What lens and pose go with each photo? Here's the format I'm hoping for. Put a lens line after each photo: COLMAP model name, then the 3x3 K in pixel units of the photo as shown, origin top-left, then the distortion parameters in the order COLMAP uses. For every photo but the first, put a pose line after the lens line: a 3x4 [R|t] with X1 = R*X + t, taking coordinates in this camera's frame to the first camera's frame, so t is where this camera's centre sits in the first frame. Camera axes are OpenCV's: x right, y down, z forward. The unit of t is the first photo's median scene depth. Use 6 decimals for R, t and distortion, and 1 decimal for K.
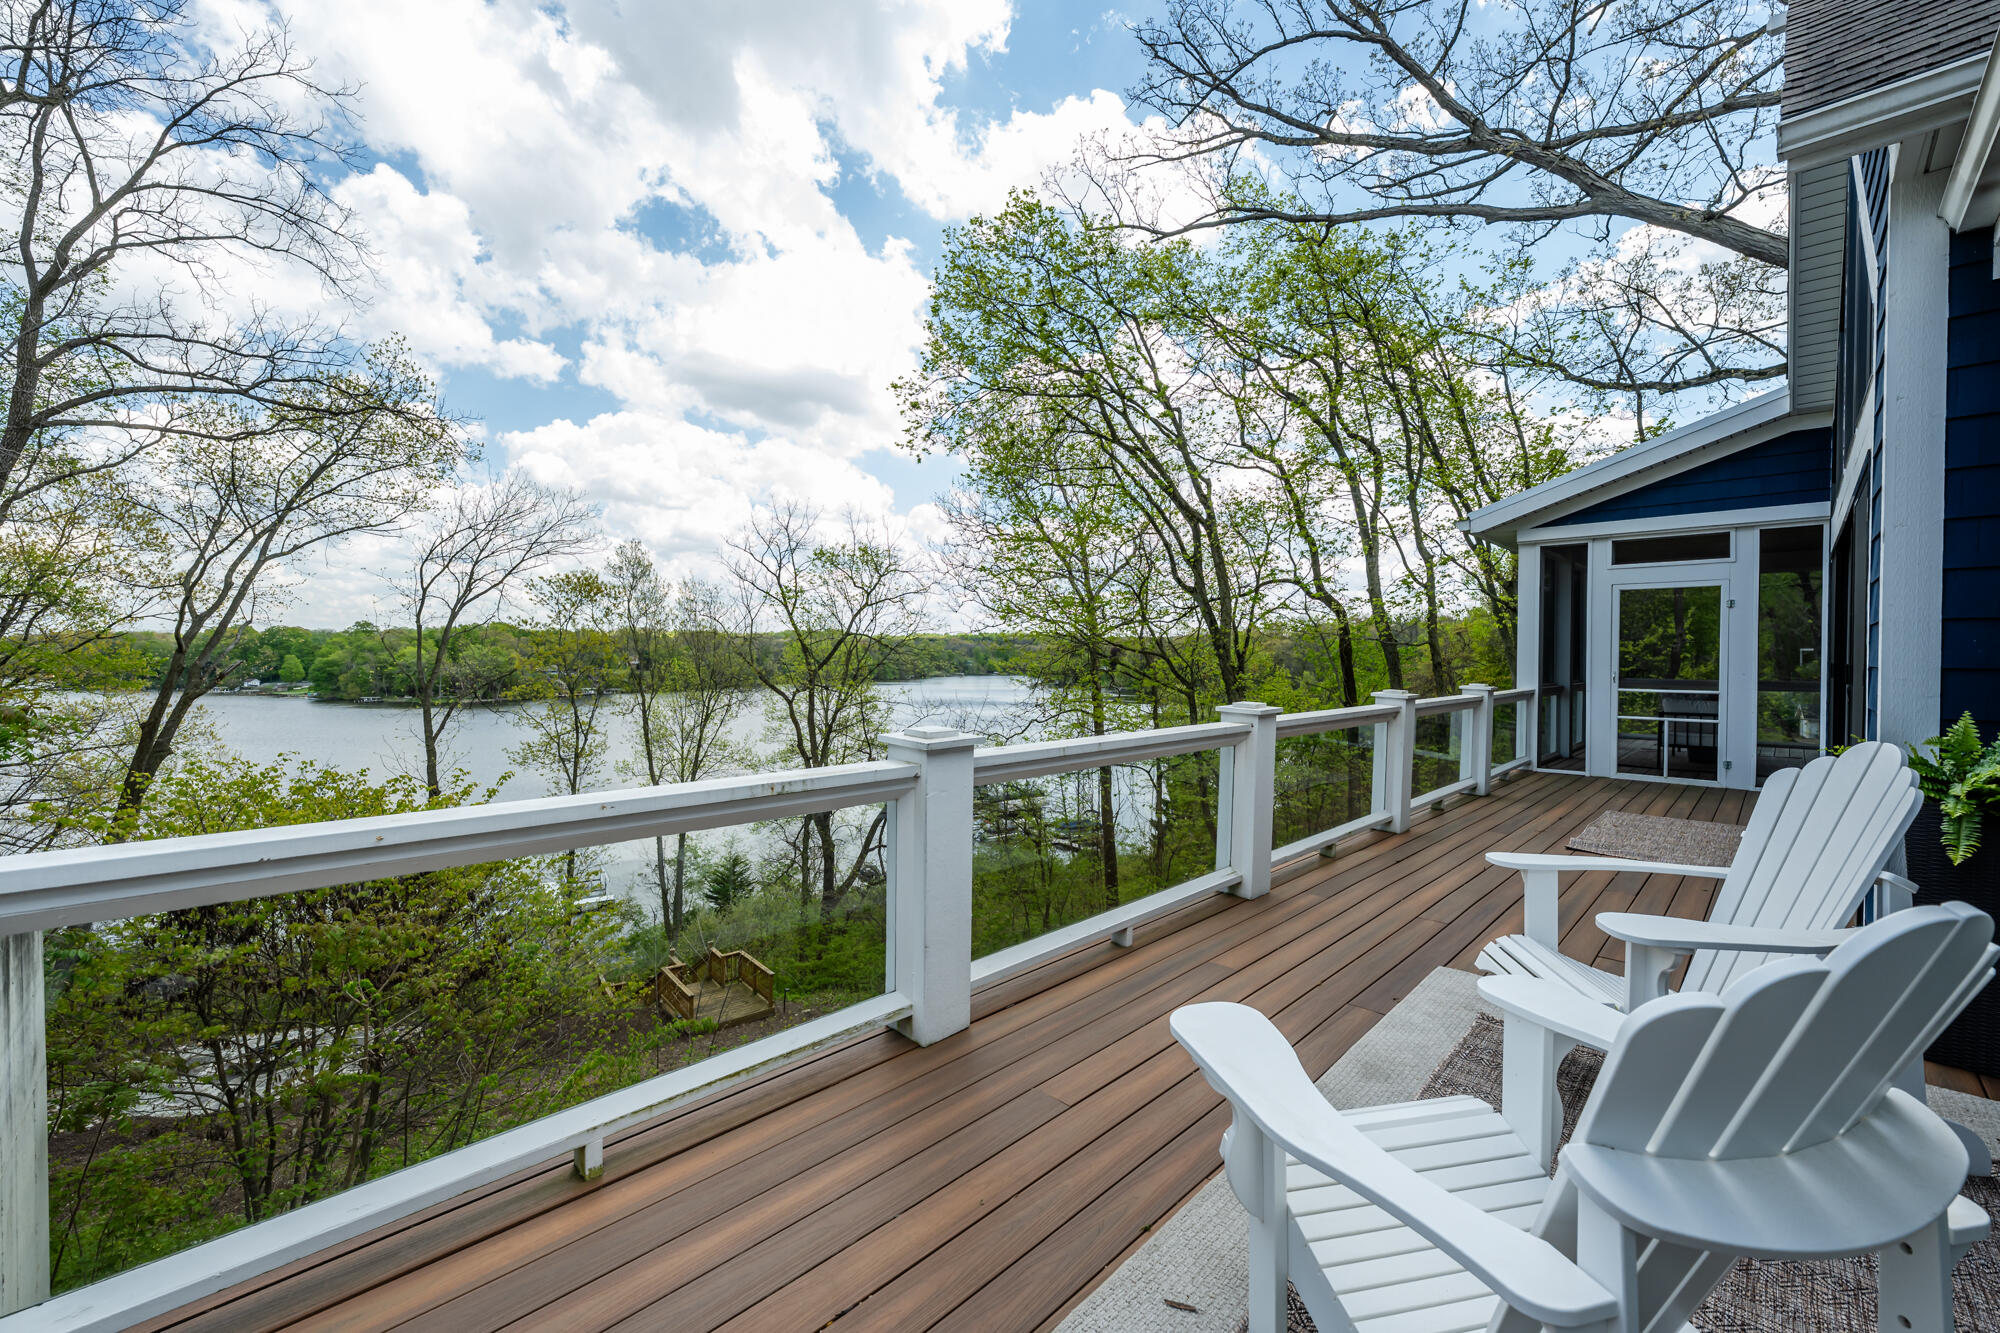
lens RADIAL K [[805.3, 0, 996.3], [0, 805.3, 669.3], [0, 0, 1]] dist [0.000611, -0.000012]
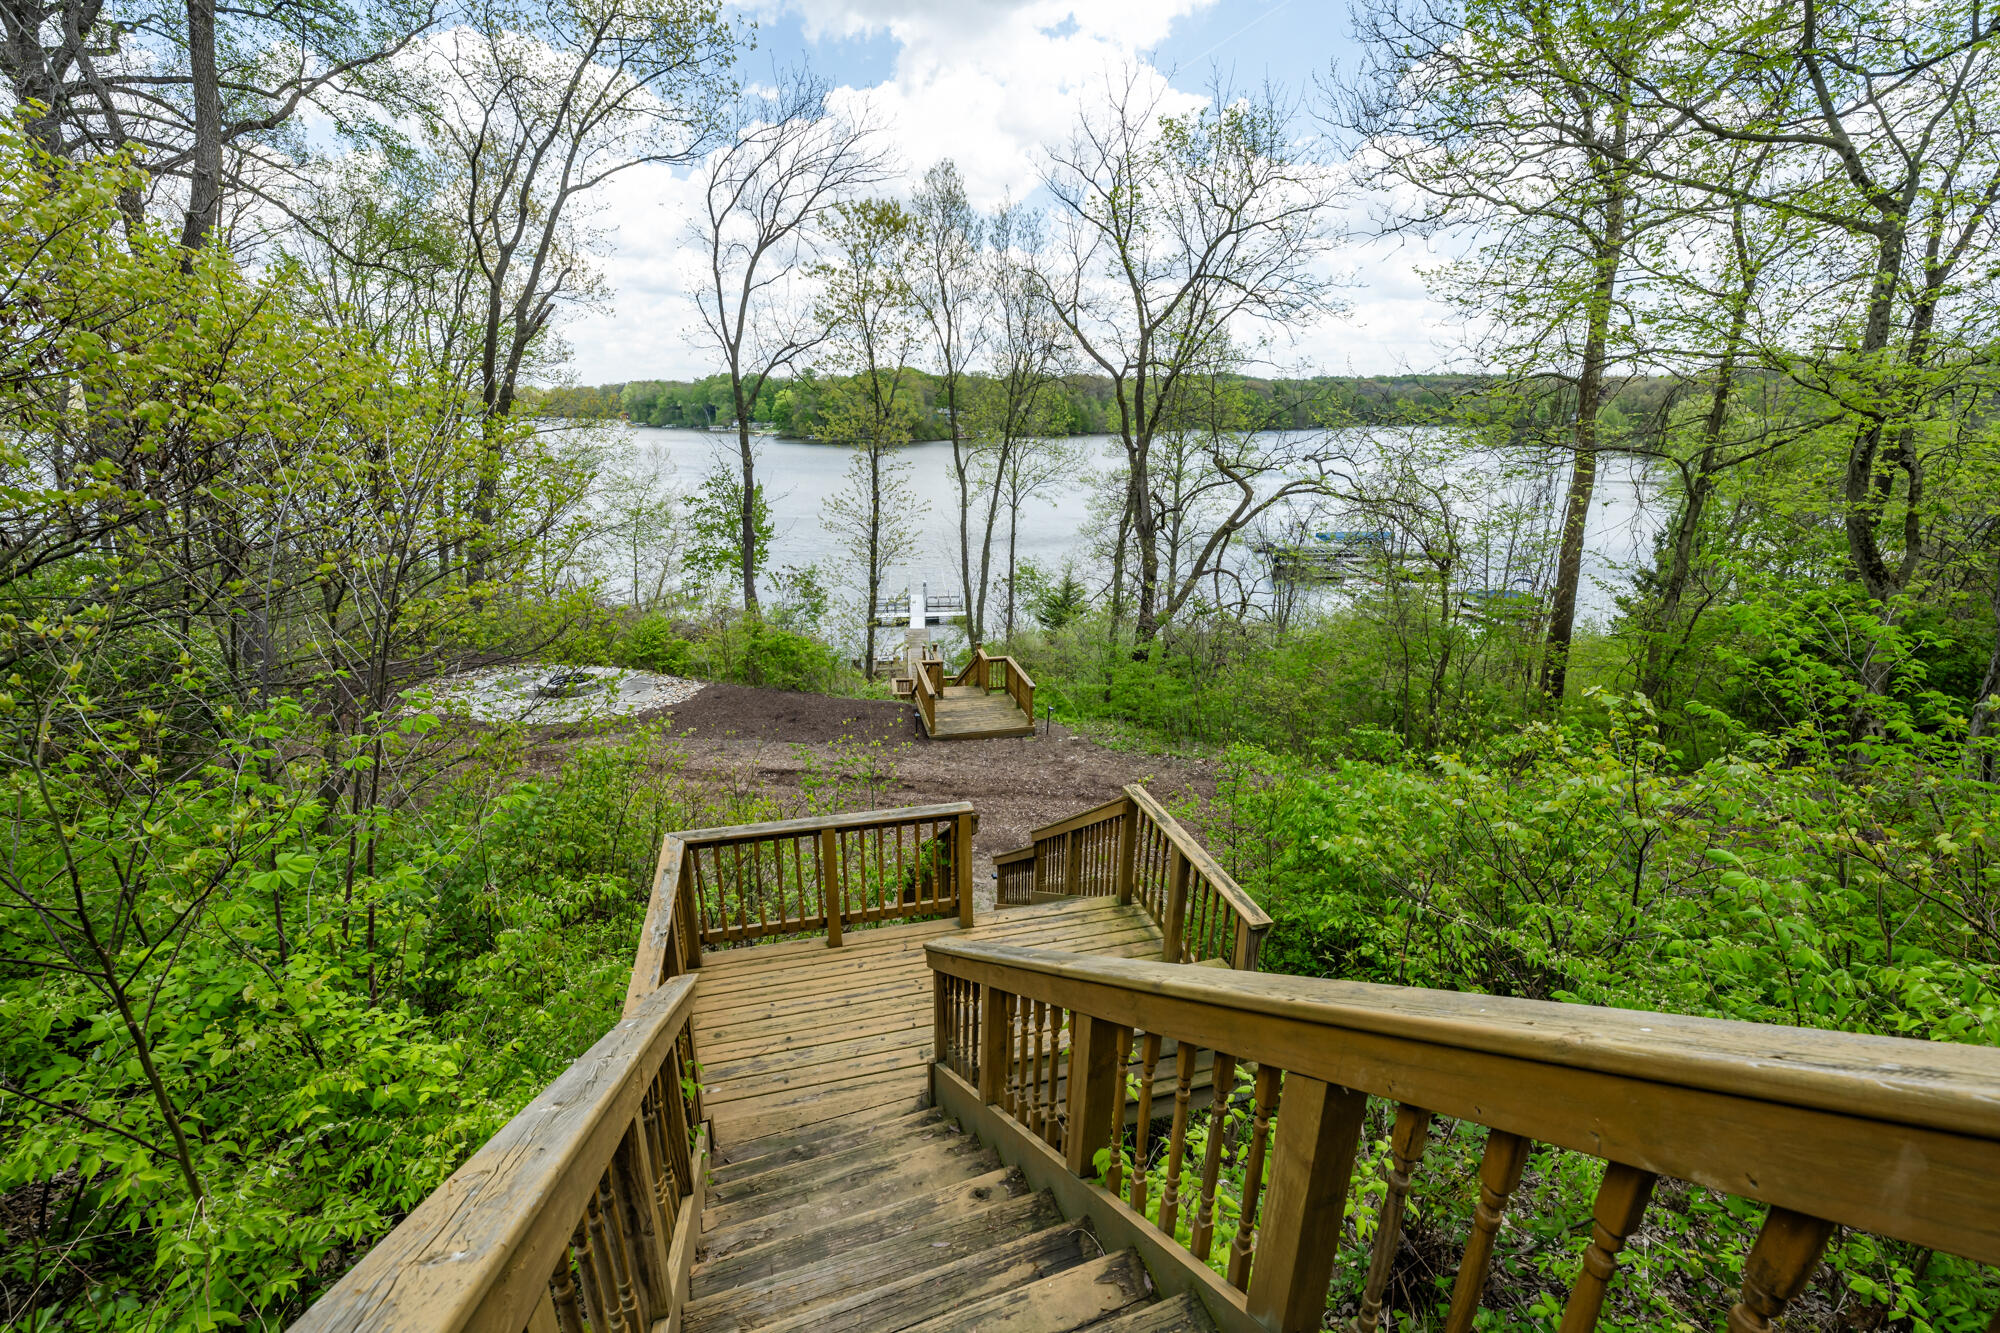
lens RADIAL K [[805.3, 0, 1006.3], [0, 805.3, 674.0], [0, 0, 1]] dist [0.000611, -0.000012]
pose [[0.898034, 0.141473, -0.416558, 0.014503], [-0.013265, 0.955159, 0.295796, 0.085117], [0.439726, -0.260109, 0.859642, 0.199160]]
